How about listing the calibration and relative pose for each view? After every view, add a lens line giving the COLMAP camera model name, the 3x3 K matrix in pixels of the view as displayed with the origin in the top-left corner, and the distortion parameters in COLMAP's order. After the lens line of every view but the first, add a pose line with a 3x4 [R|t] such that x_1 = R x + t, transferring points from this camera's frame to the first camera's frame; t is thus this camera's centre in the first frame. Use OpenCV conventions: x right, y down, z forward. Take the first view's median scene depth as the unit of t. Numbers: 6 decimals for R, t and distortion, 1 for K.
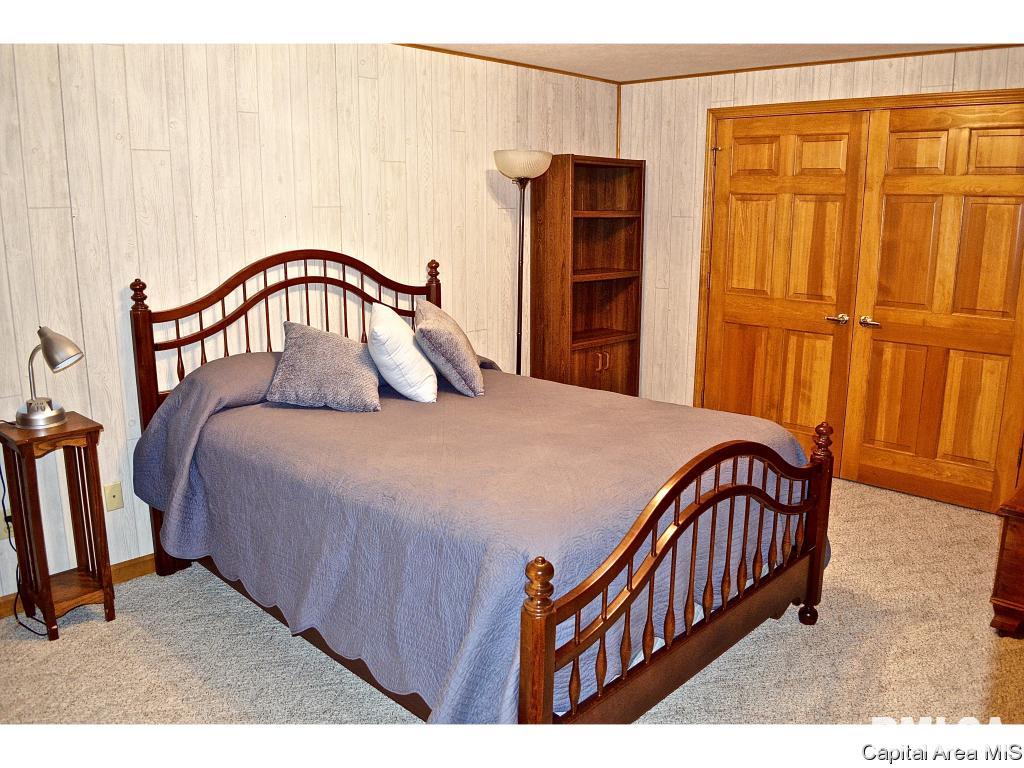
lens RADIAL K [[824.6, 0, 513.4], [0, 824.6, 380.6], [0, 0, 1]] dist [-0.068437, 0.005386]
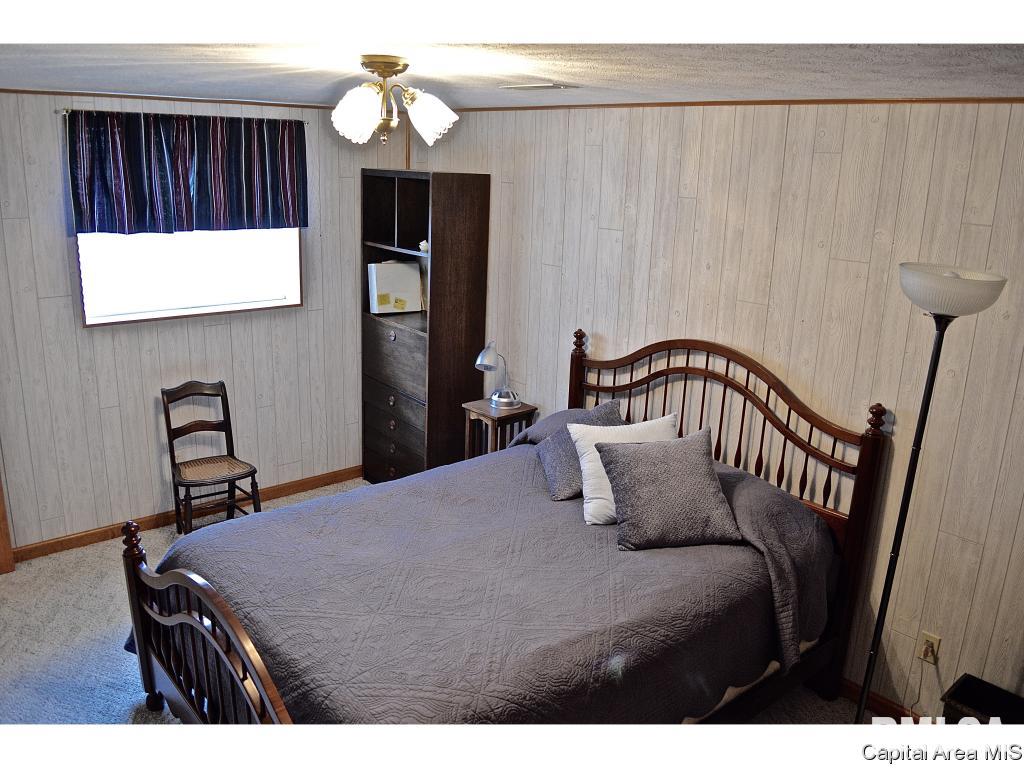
lens RADIAL K [[824.6, 0, 513.4], [0, 824.6, 380.6], [0, 0, 1]] dist [-0.068437, 0.005386]
pose [[-0.089865, 0.251807, -0.963596, 0.732563], [-0.243073, 0.932708, 0.266404, -0.338519], [0.965836, 0.258164, -0.022611, 0.878392]]
